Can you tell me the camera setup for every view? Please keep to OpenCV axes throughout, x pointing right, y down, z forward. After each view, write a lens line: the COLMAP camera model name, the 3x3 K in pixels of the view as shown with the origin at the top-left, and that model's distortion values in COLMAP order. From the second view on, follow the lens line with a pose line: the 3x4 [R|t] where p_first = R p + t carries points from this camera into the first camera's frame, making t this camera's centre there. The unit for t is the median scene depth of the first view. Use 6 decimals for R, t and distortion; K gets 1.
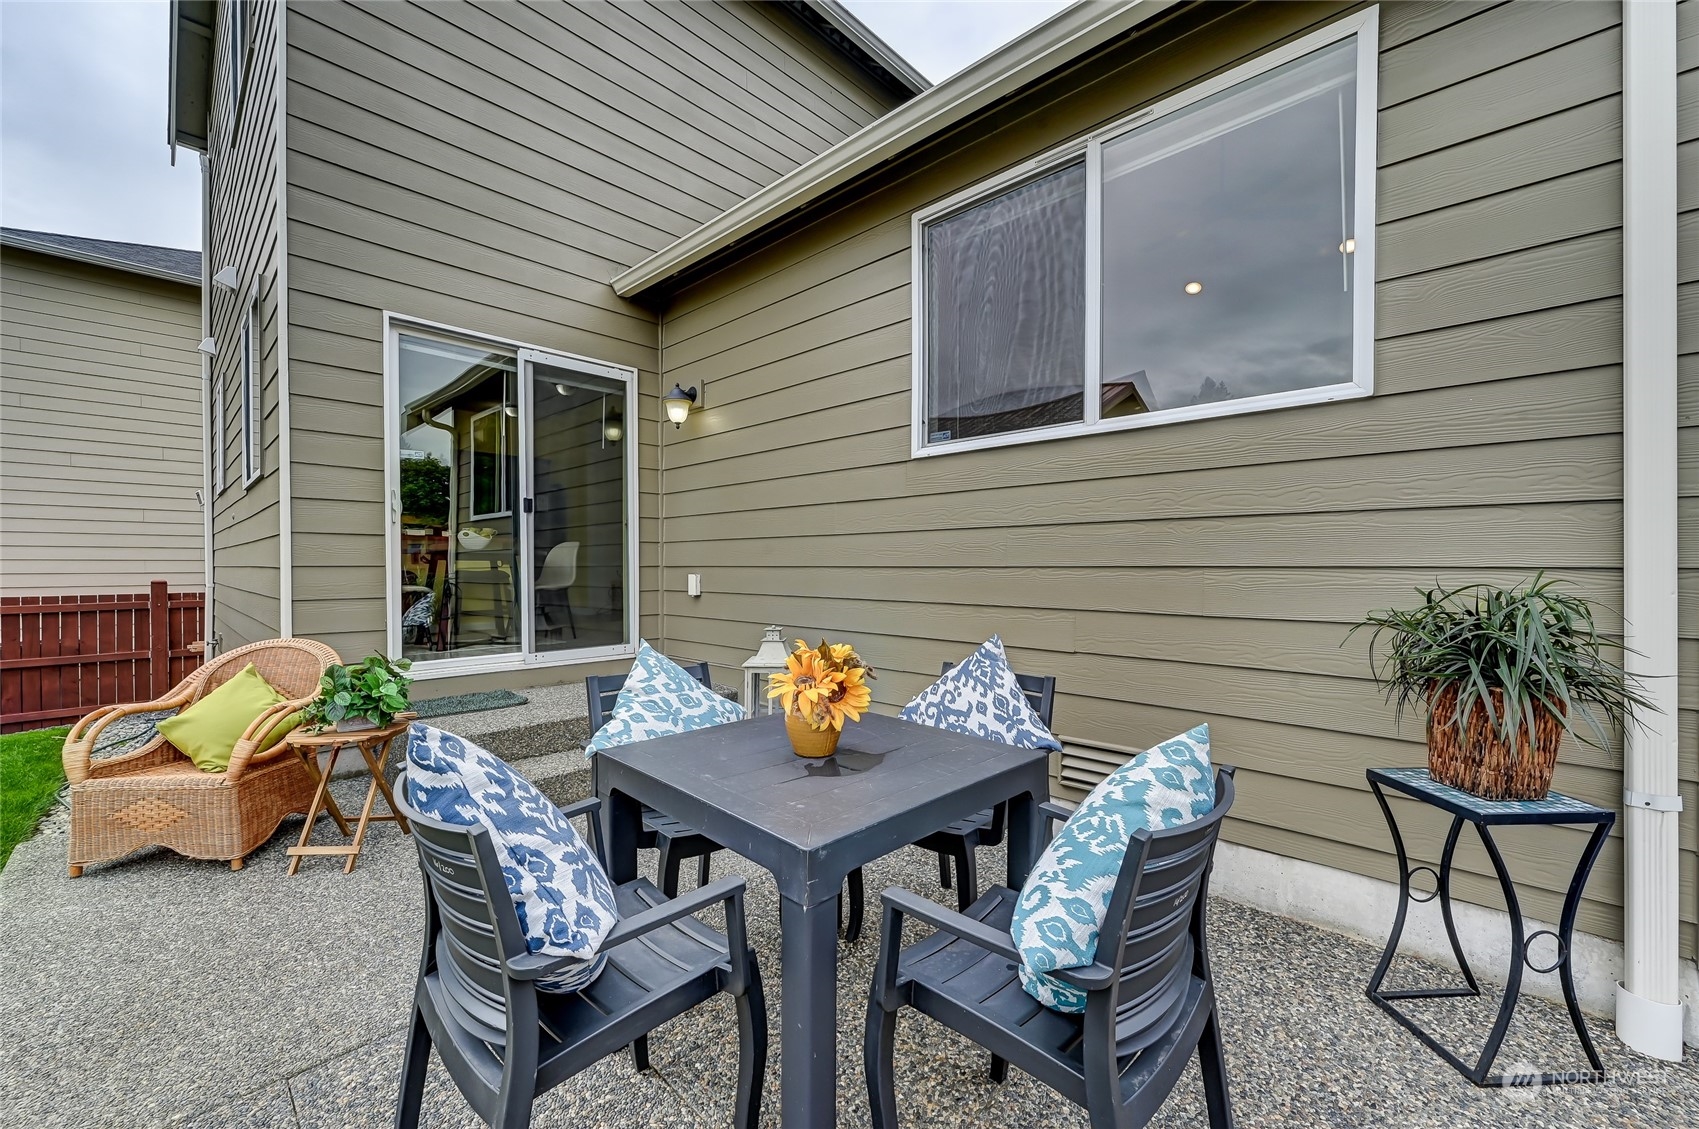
lens RADIAL K [[683.7, 0, 848.4], [0, 683.7, 567.8], [0, 0, 1]] dist [0.018403, 0.000288]
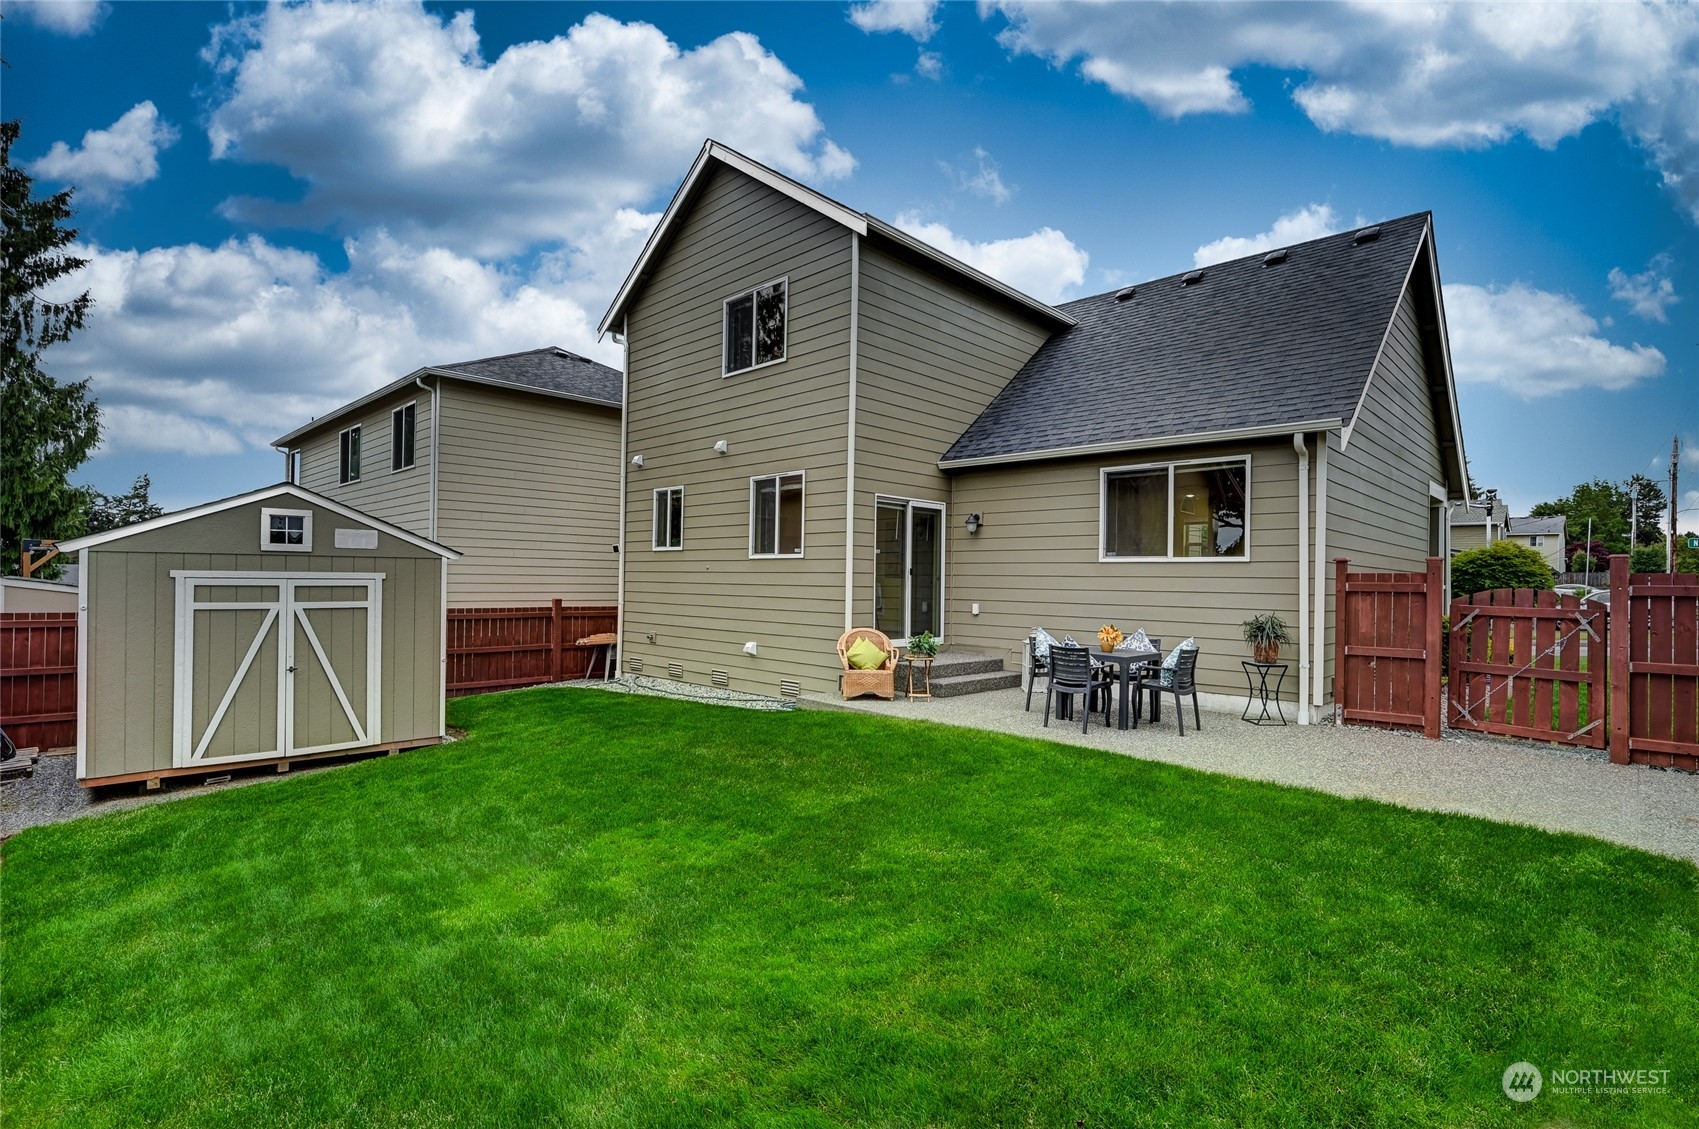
lens RADIAL K [[902.1, 0, 854.8], [0, 902.1, 567.9], [0, 0, 1]] dist [-0.000523, 0.000055]
pose [[0.998241, 0.015217, 0.057305, -0.745842], [-0.014795, 0.999860, -0.007775, -0.072283], [-0.057415, 0.006914, 0.998326, -1.712725]]
